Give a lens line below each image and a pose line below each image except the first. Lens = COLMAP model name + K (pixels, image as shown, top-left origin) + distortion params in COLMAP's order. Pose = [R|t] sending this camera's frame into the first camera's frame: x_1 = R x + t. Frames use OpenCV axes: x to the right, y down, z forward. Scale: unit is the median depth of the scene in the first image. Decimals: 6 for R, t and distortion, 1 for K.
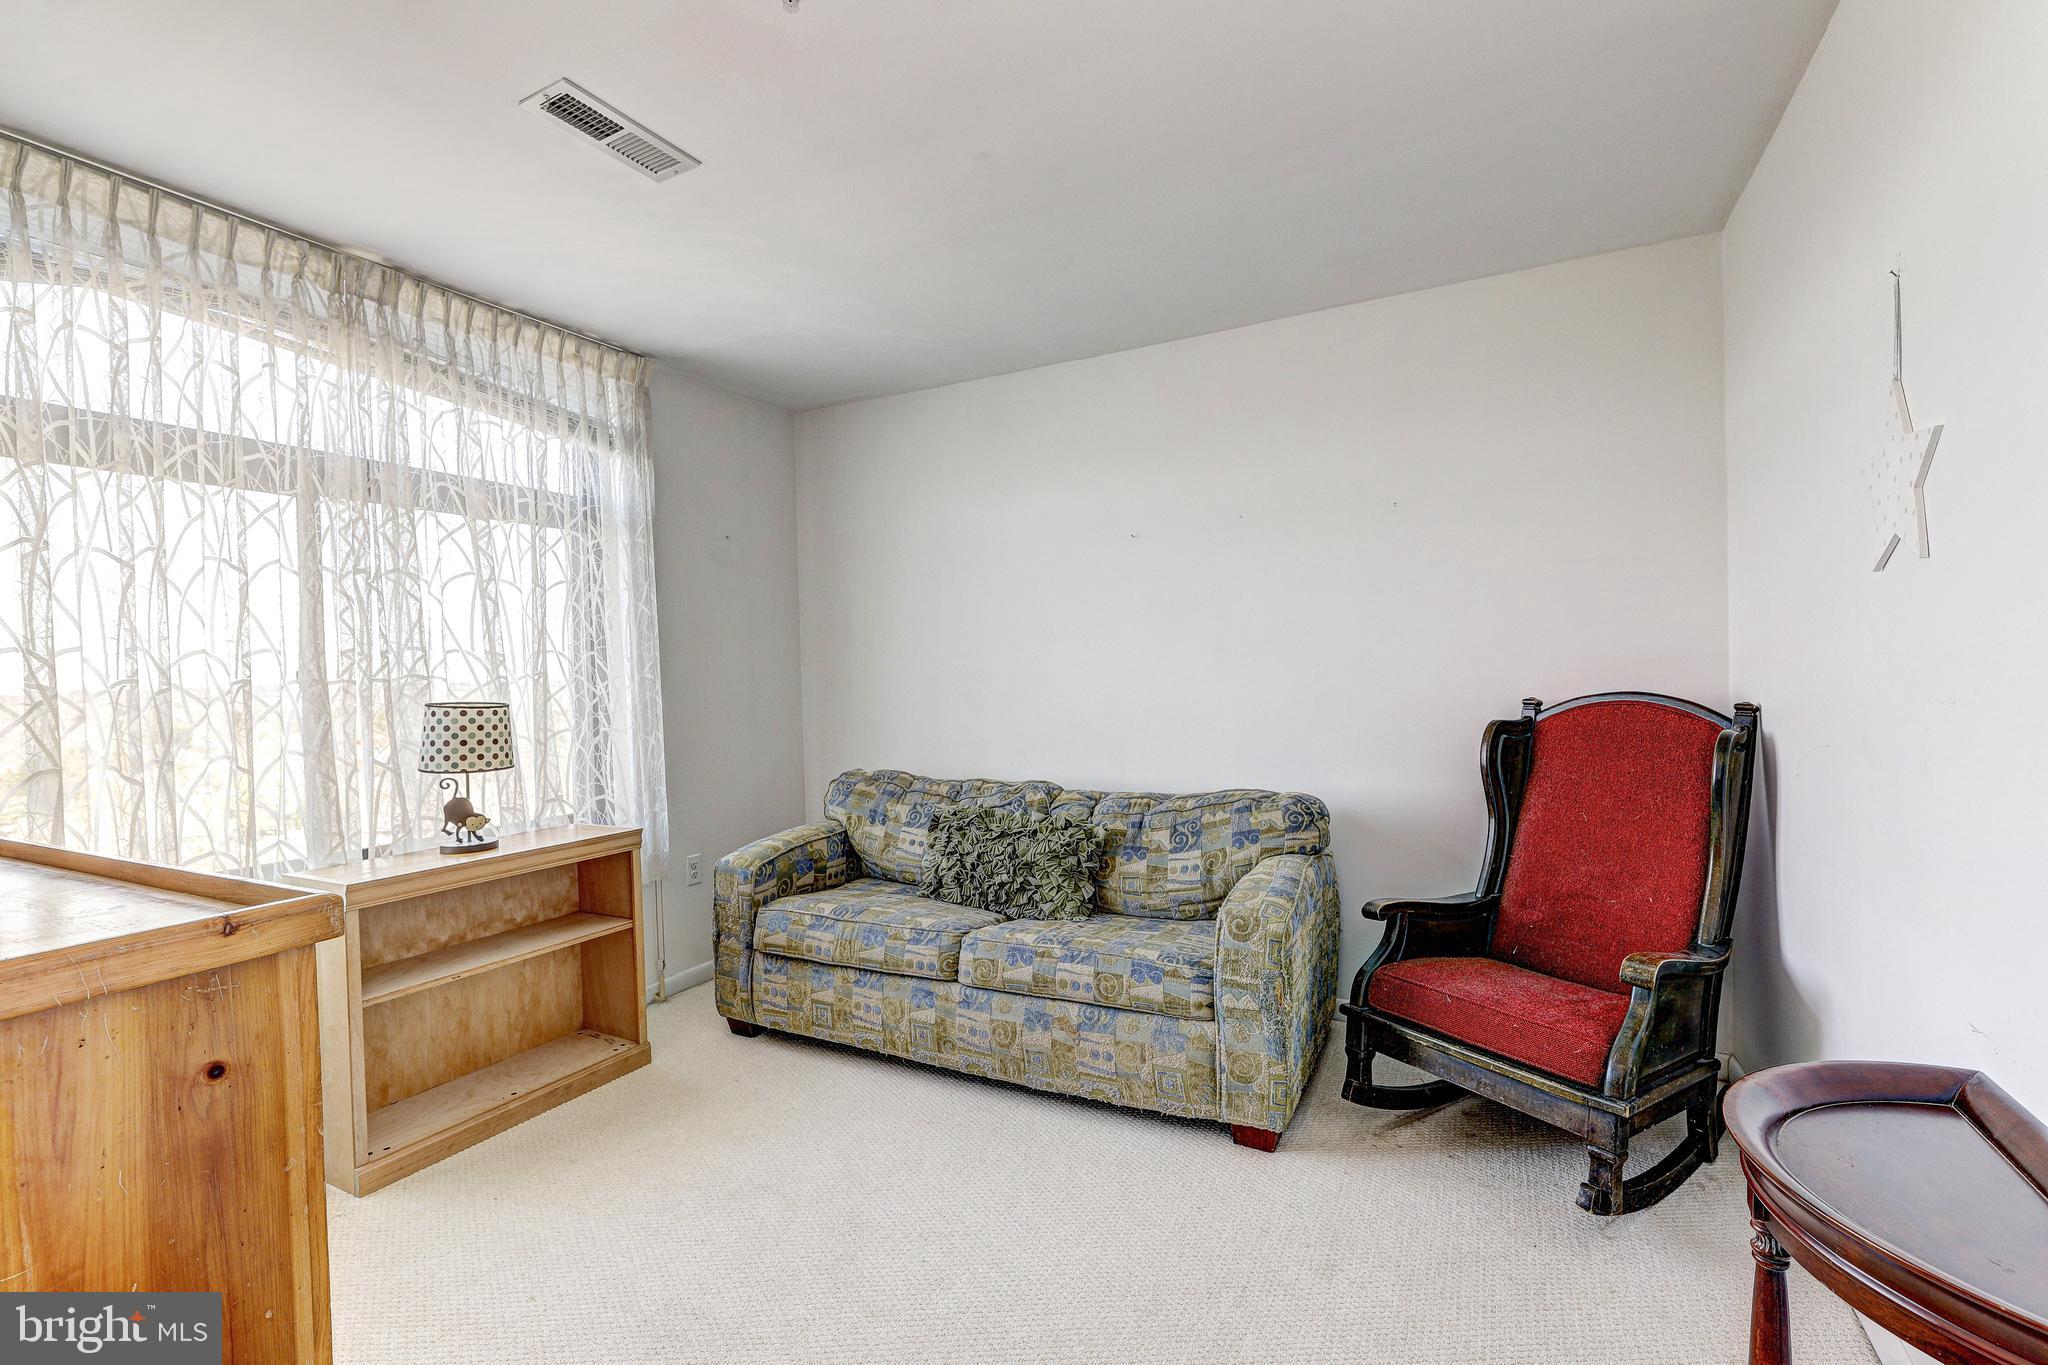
lens RADIAL K [[941.0, 0, 1049.0], [0, 941.0, 673.9], [0, 0, 1]] dist [-0.021814, -0.000622]
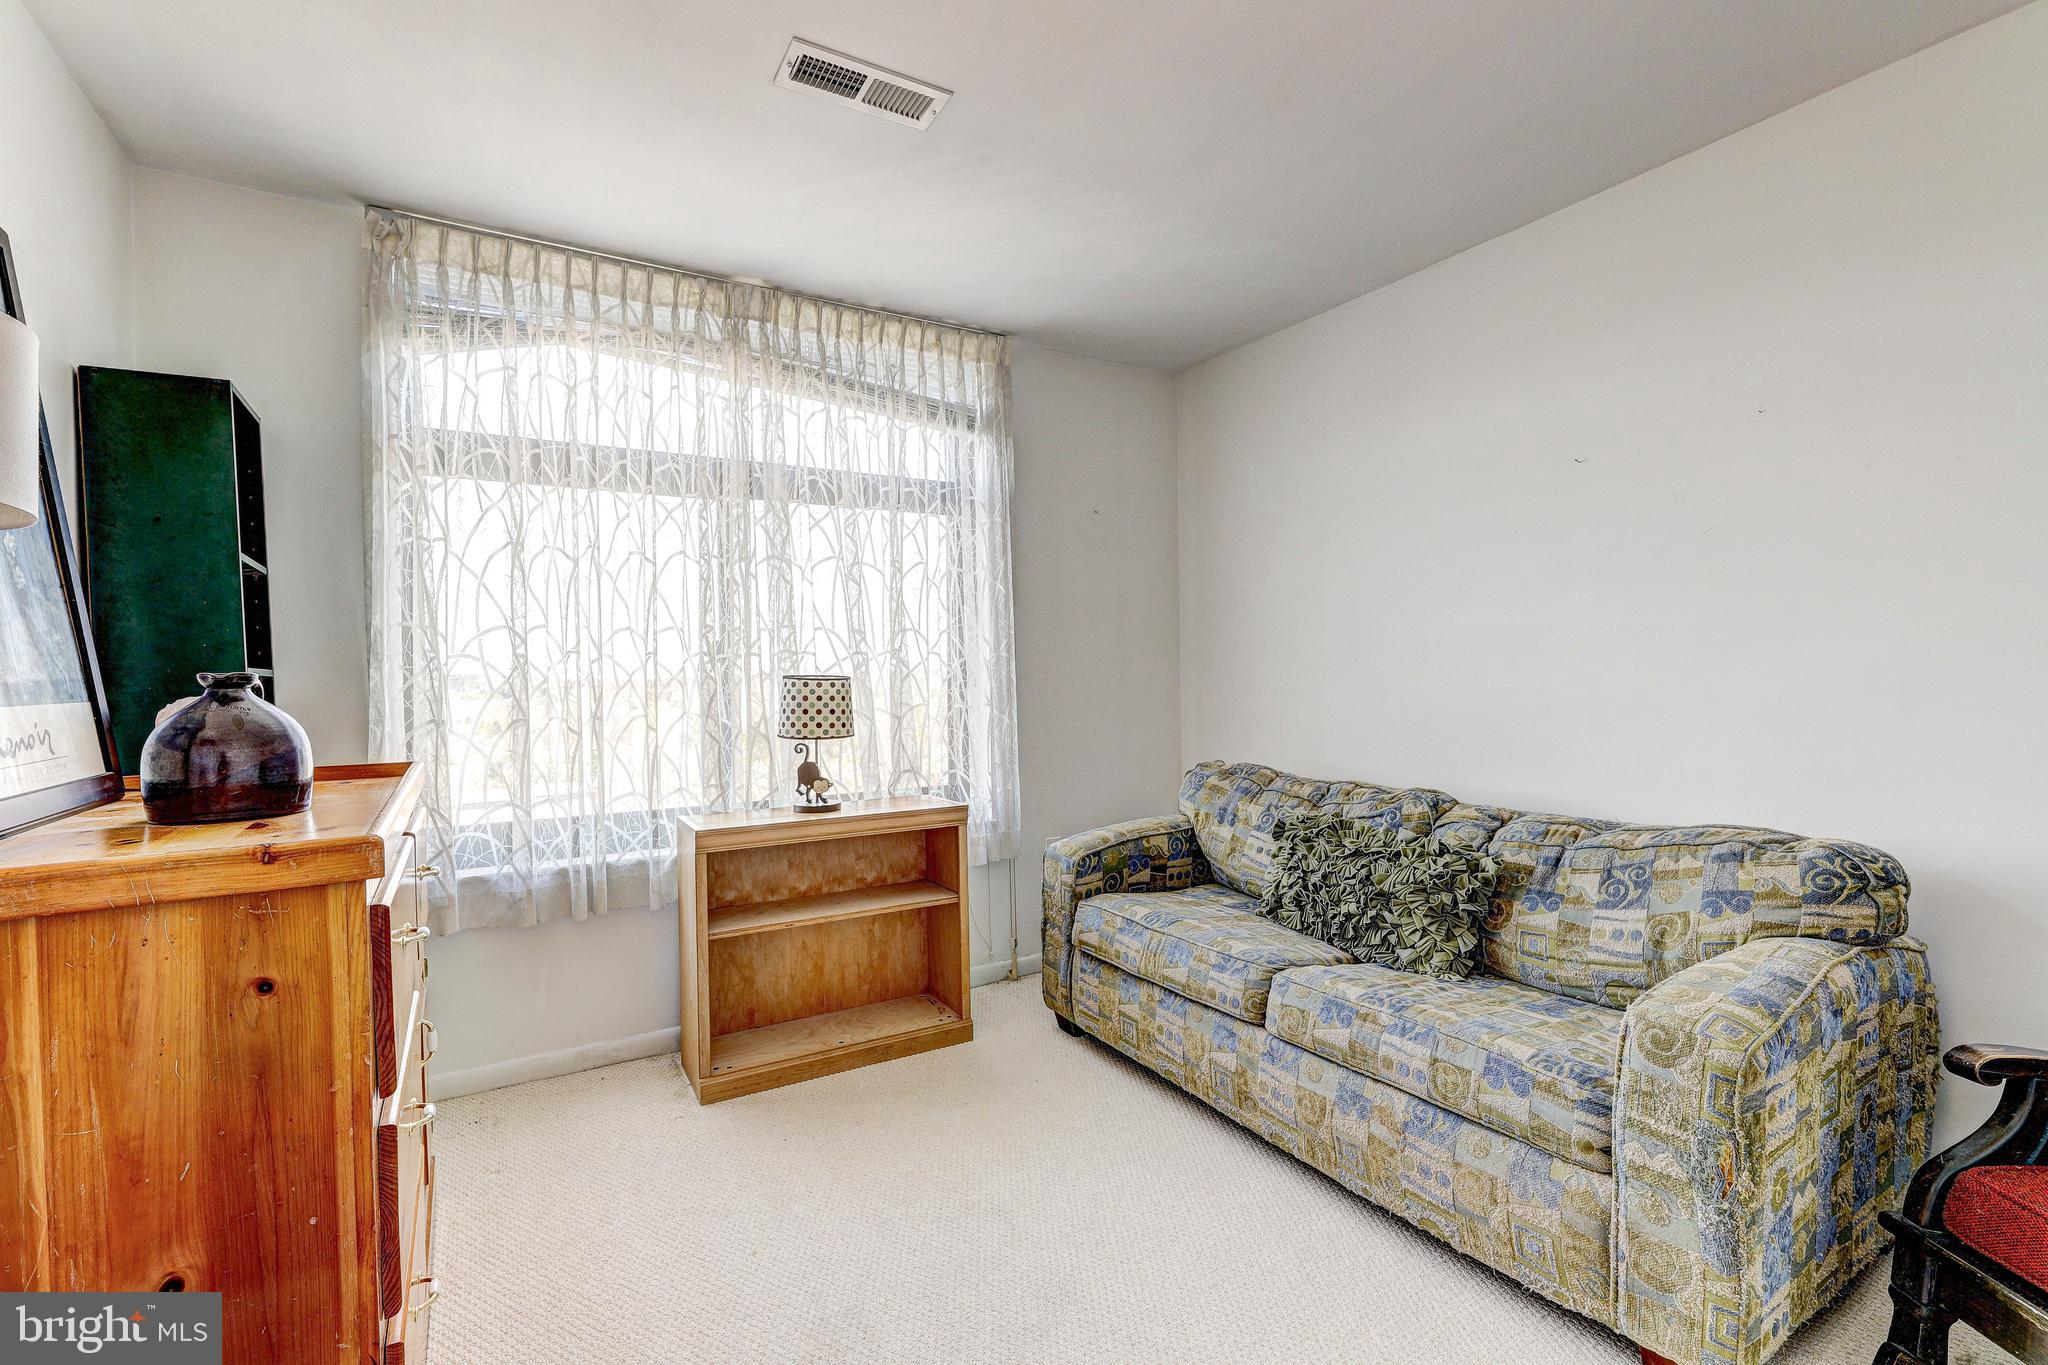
lens RADIAL K [[921.4, 0, 1024.0], [0, 921.4, 682.5], [0, 0, 1]] dist [-0.017579, 0.000426]
pose [[0.833052, 0.016469, -0.552949, 0.162133], [-0.007605, 0.999803, 0.018321, 0.016867], [0.553142, -0.011057, 0.833013, 0.226546]]
